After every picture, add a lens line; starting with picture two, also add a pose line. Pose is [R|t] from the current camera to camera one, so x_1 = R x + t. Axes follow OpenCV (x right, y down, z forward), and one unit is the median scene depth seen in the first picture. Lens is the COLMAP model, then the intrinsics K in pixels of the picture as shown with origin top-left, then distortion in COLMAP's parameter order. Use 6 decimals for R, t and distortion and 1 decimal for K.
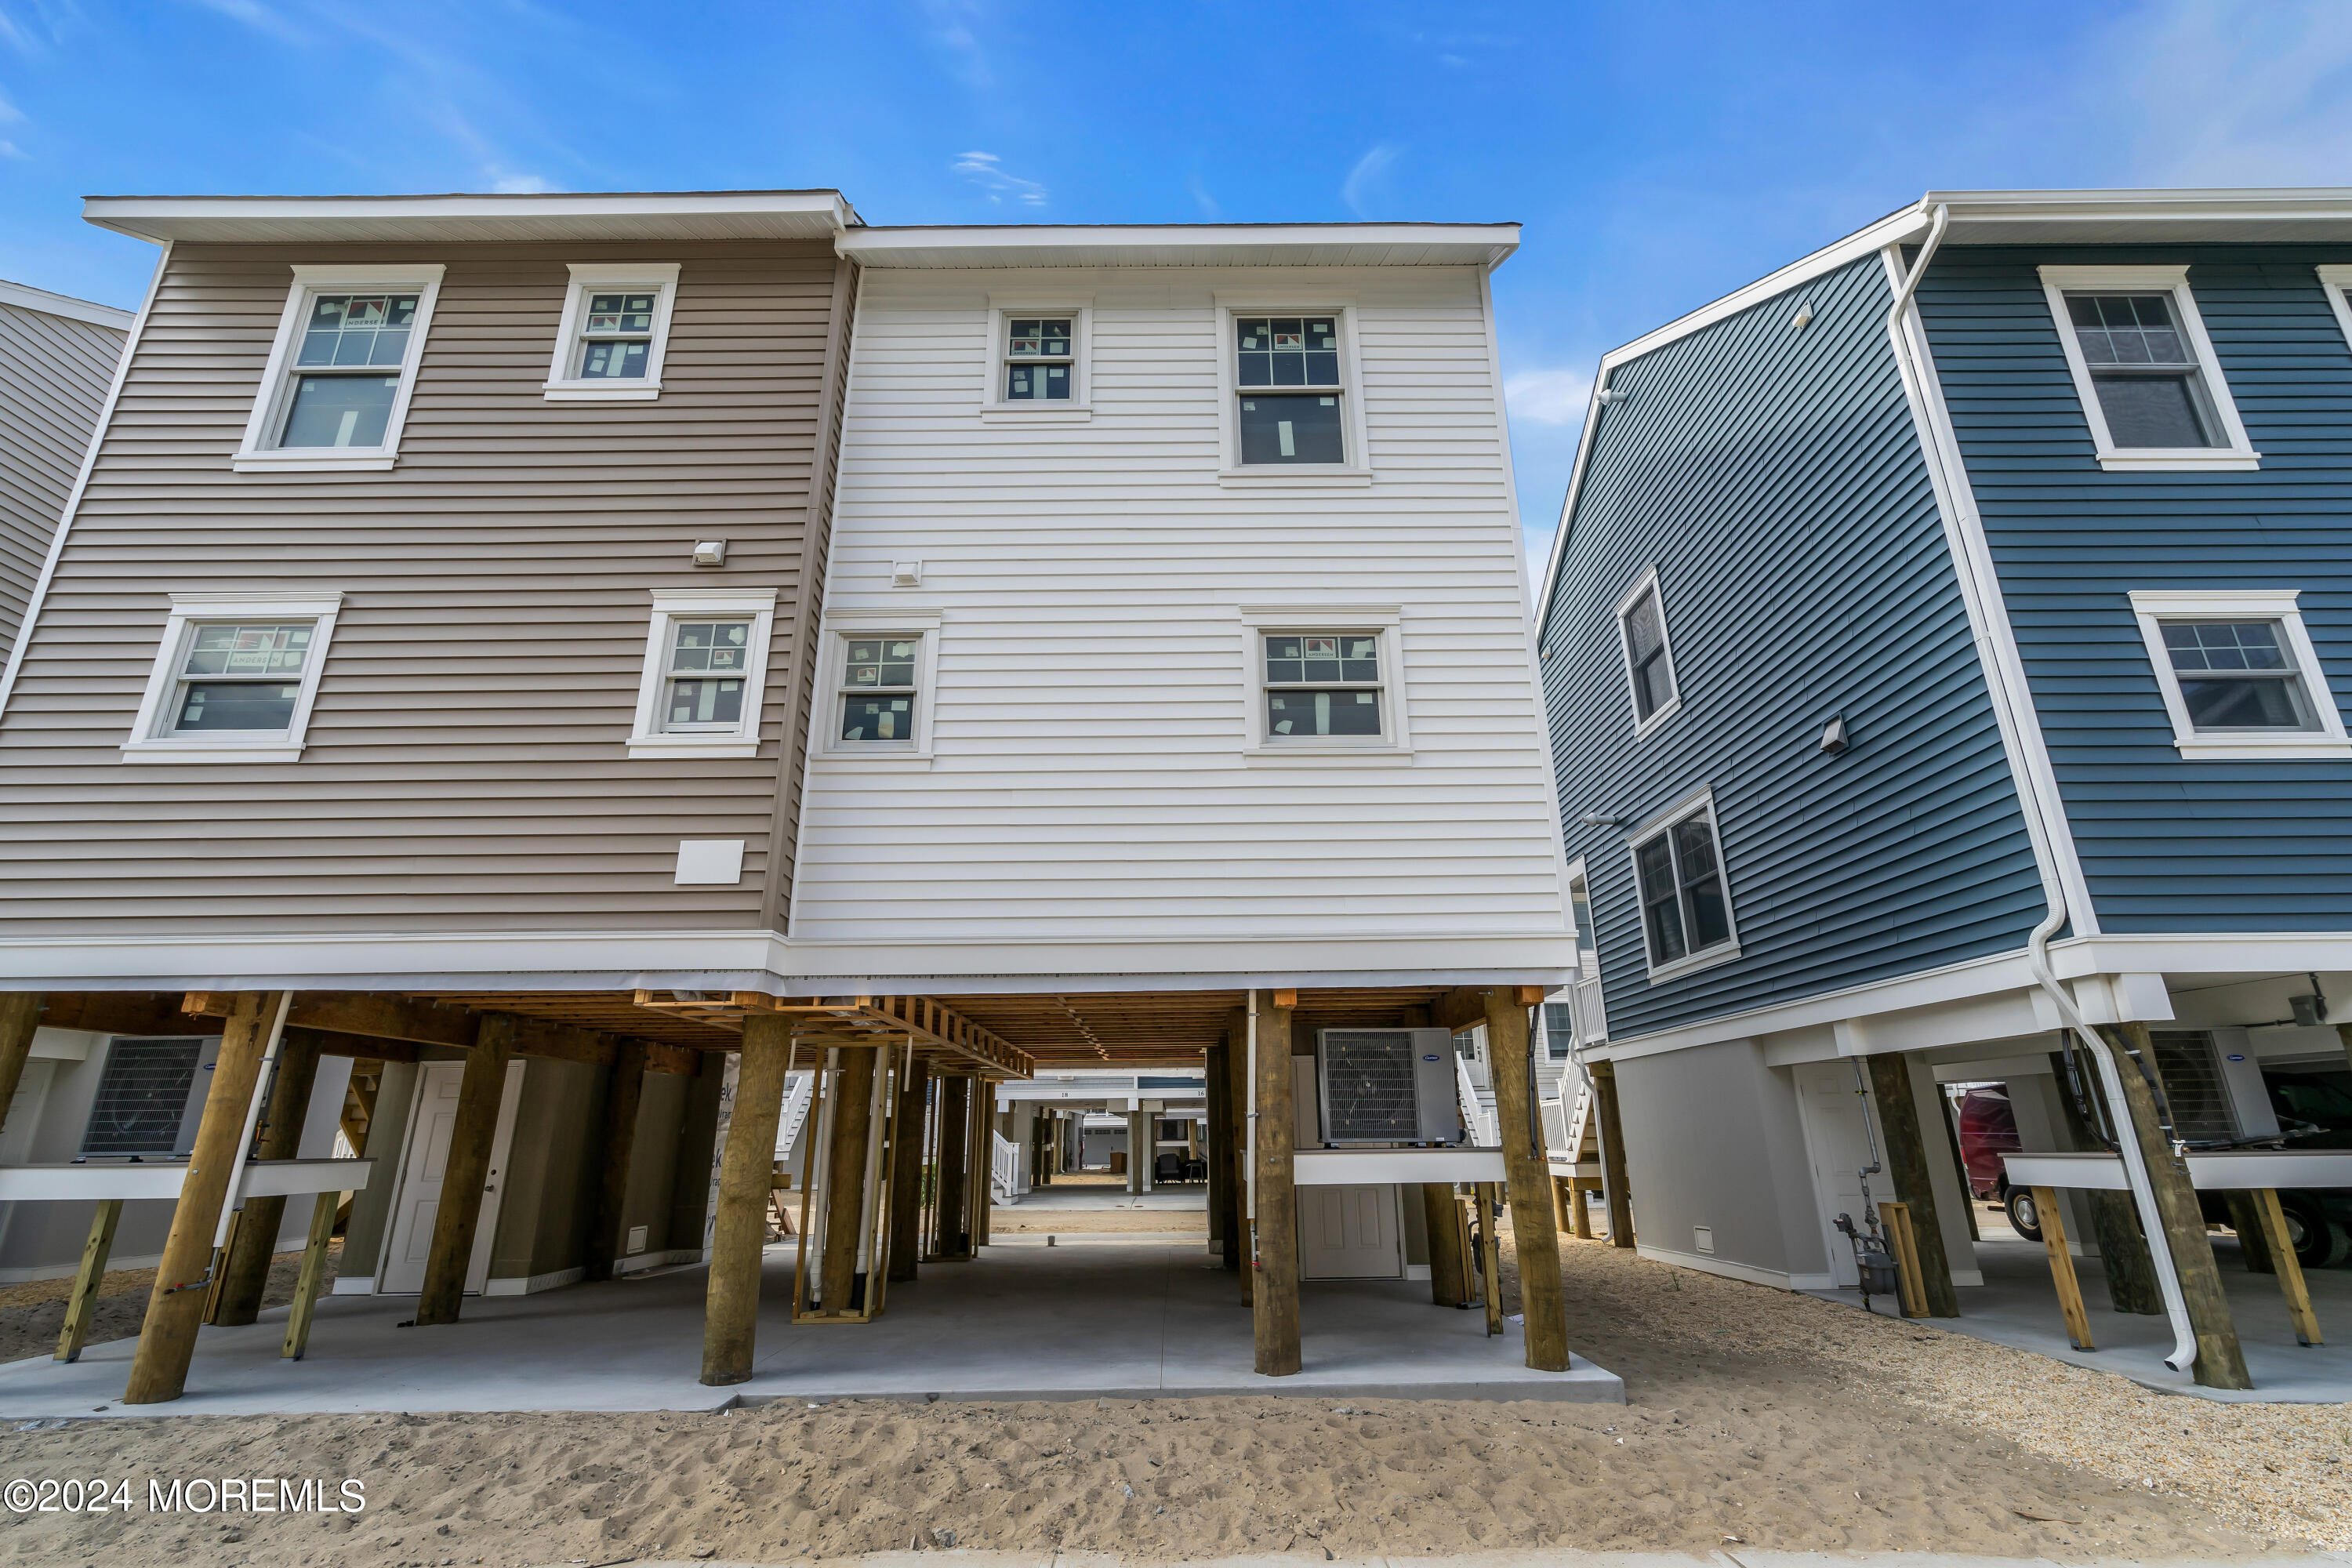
lens RADIAL K [[1057.0, 0, 1182.0], [0, 1057.0, 790.7], [0, 0, 1]] dist [-0.004187, 0.001705]
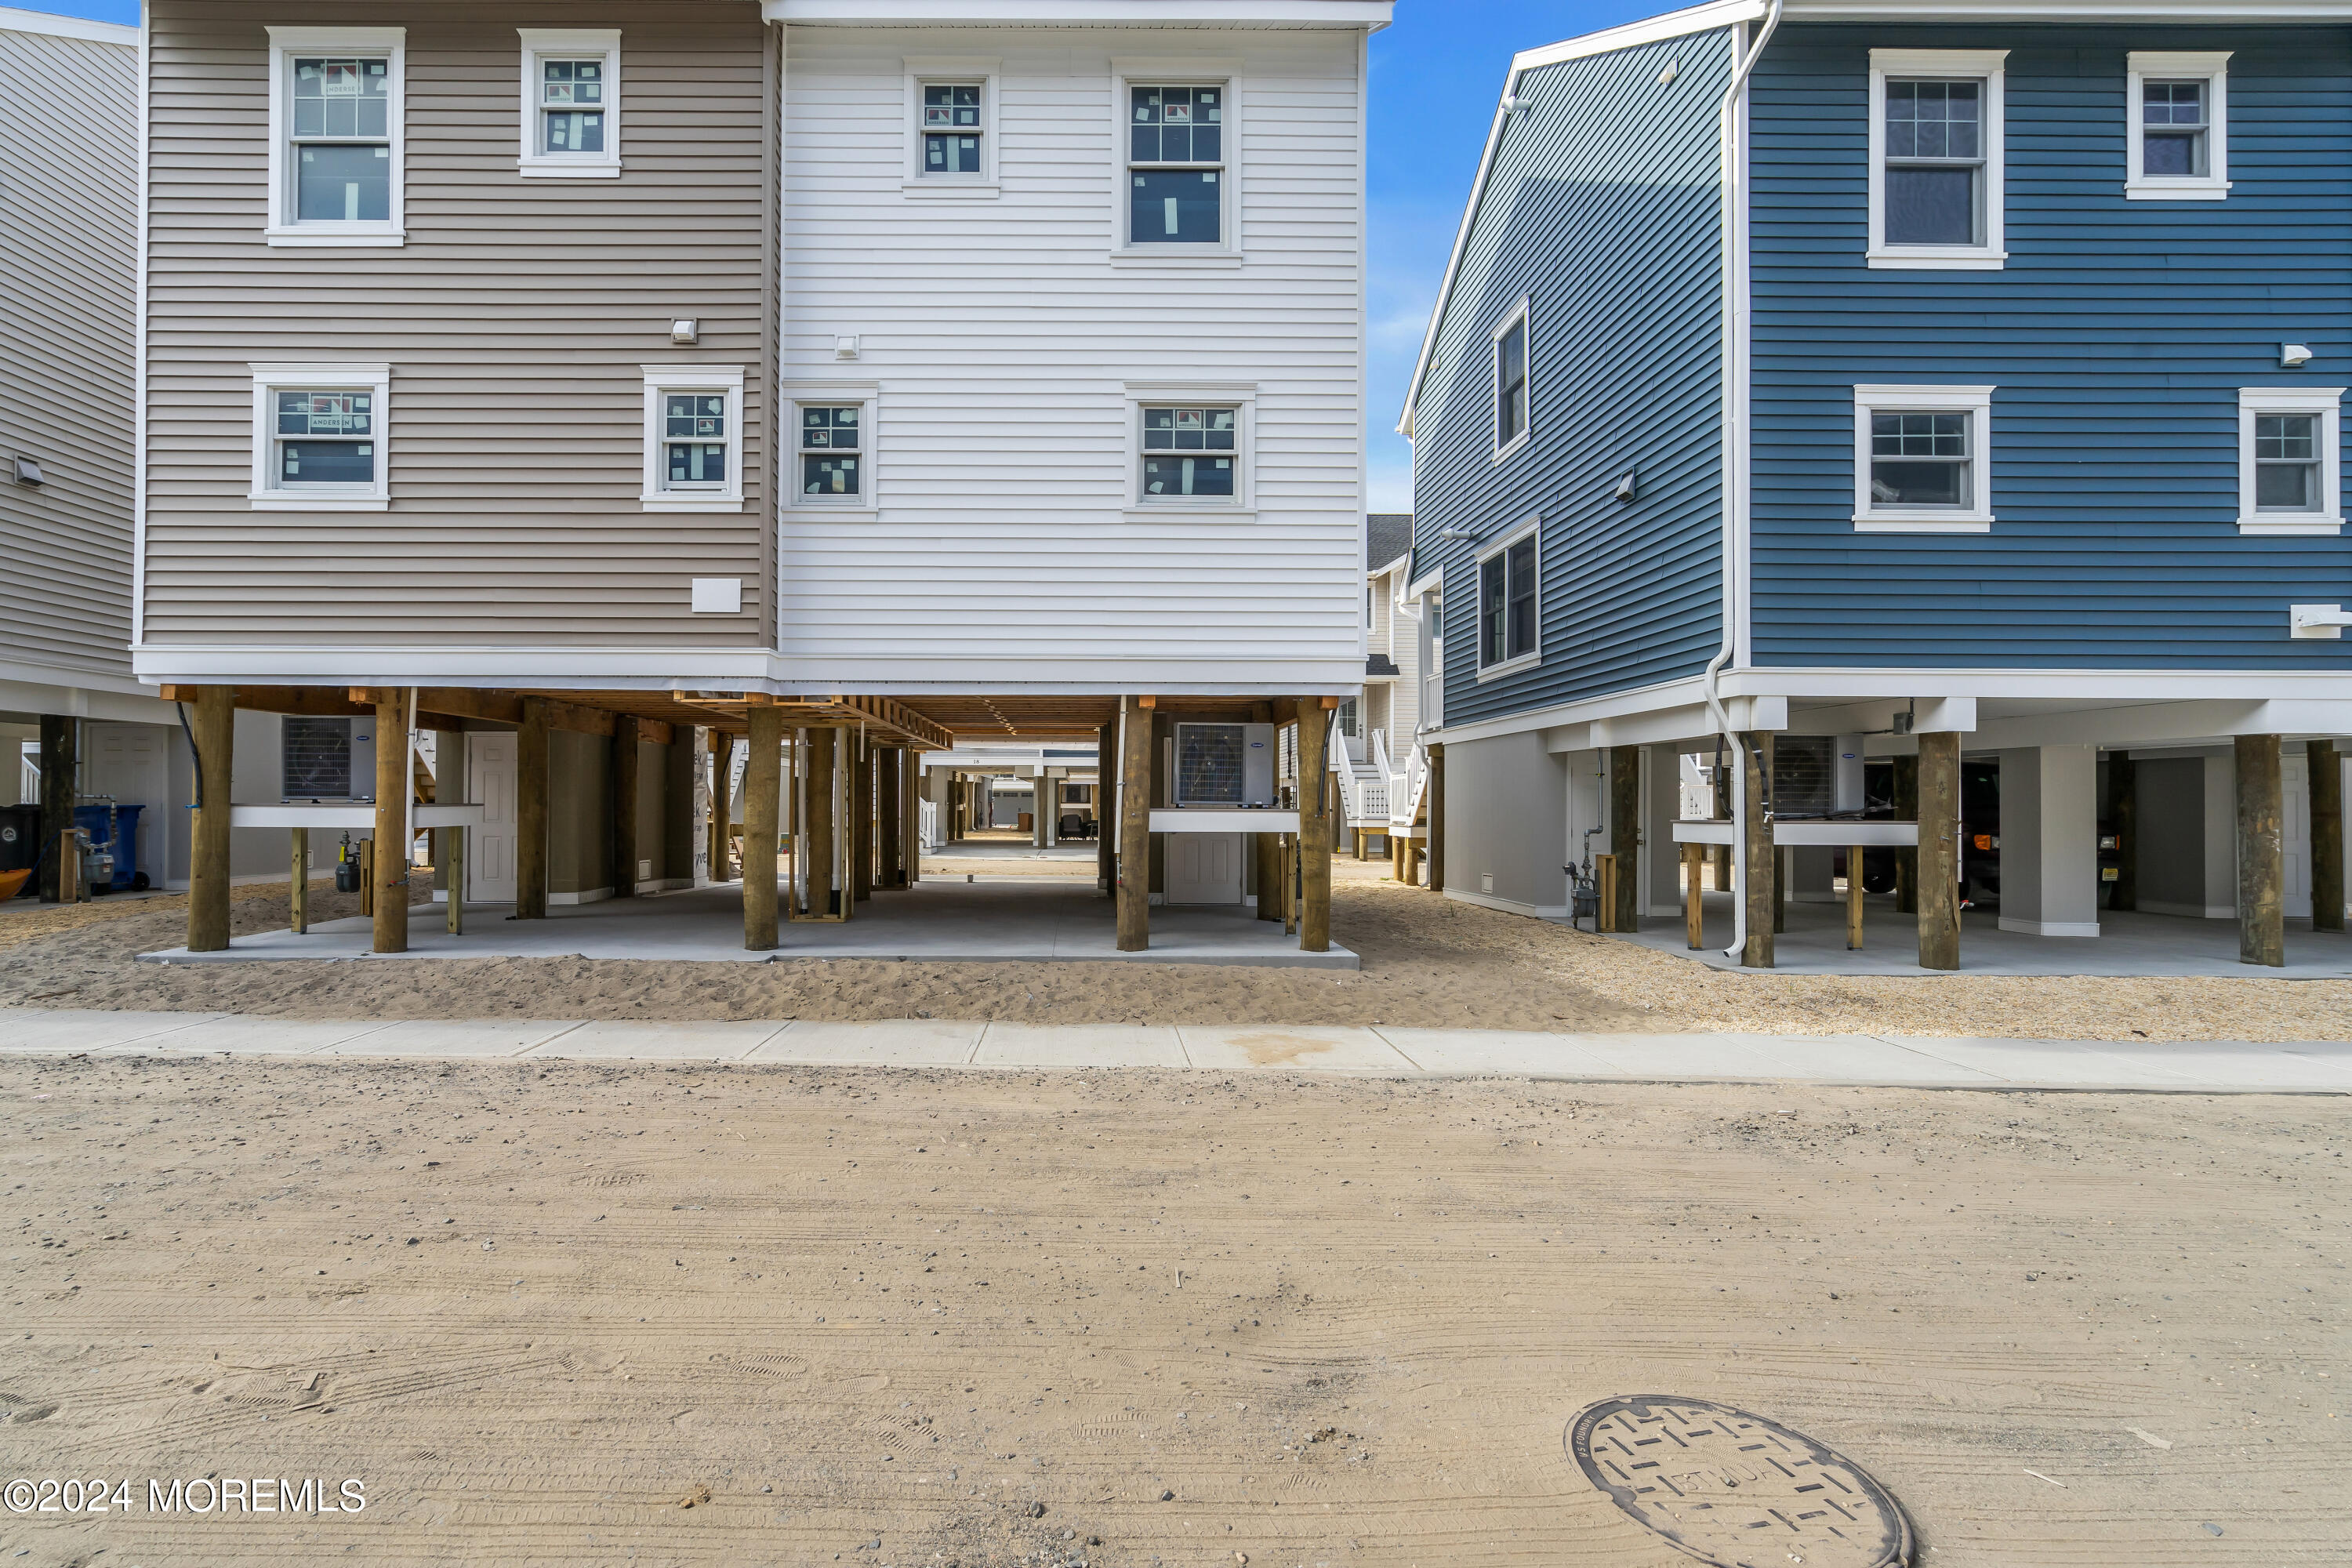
lens RADIAL K [[1057.0, 0, 1085.2], [0, 1057.0, 799.4], [0, 0, 1]] dist [-0.004187, 0.001705]
pose [[0.999866, 0.016258, -0.001845, 0.020578], [-0.014883, 0.950526, 0.310287, -0.096119], [0.006799, -0.310218, 0.950641, -0.302270]]
